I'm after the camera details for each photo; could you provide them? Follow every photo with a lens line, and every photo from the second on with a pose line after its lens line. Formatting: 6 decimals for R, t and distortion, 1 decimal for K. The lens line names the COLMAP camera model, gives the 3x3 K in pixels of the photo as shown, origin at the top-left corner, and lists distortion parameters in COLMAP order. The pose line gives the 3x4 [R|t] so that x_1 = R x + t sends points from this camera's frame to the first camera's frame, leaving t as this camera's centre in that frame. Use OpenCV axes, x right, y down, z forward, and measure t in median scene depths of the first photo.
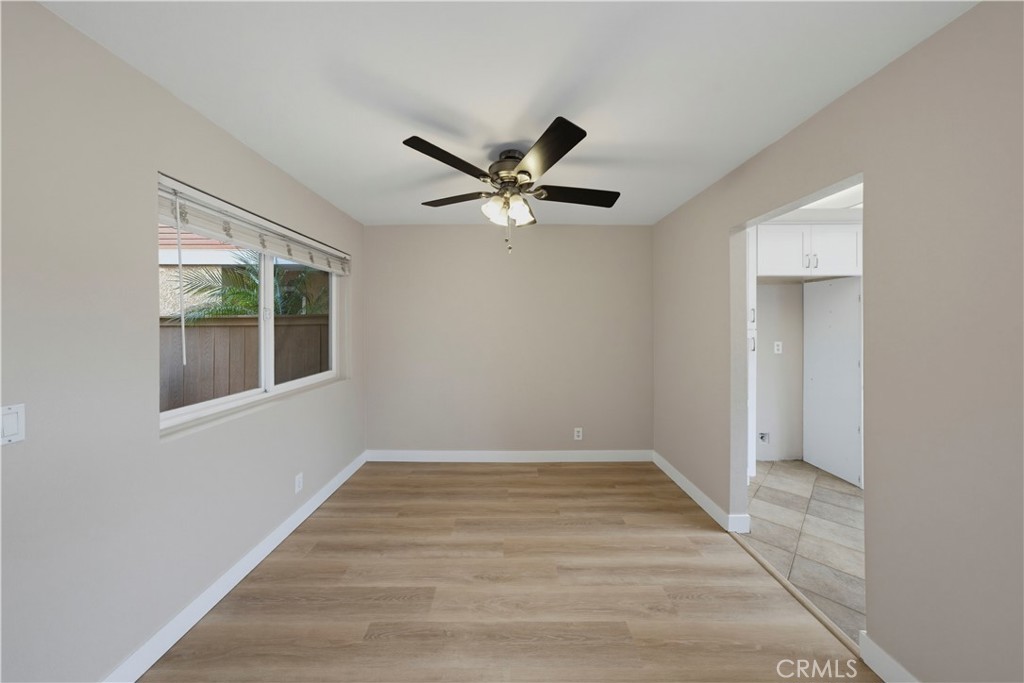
lens RADIAL K [[337.5, 0, 507.1], [0, 337.5, 328.7], [0, 0, 1]] dist [-0.021103, 0.008636]
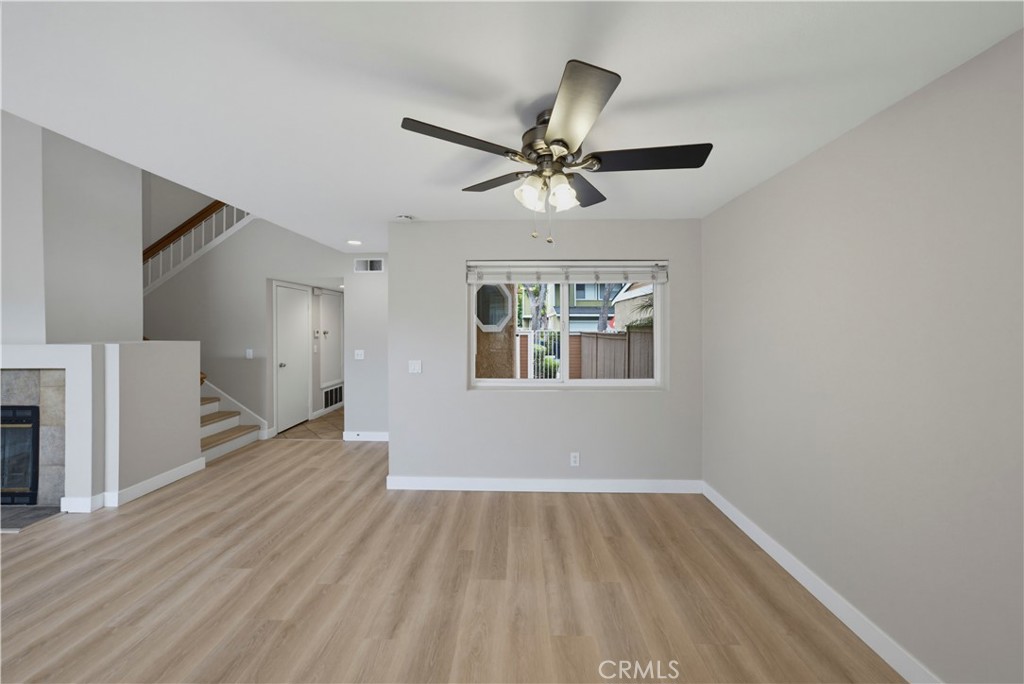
lens RADIAL K [[337.5, 0, 507.1], [0, 337.5, 329.2], [0, 0, 1]] dist [-0.021103, 0.008636]
pose [[-0.021055, -0.004138, -0.999770, 0.783835], [-0.006668, 0.999970, -0.003998, -0.026945], [0.999756, 0.006582, -0.021082, 0.922450]]
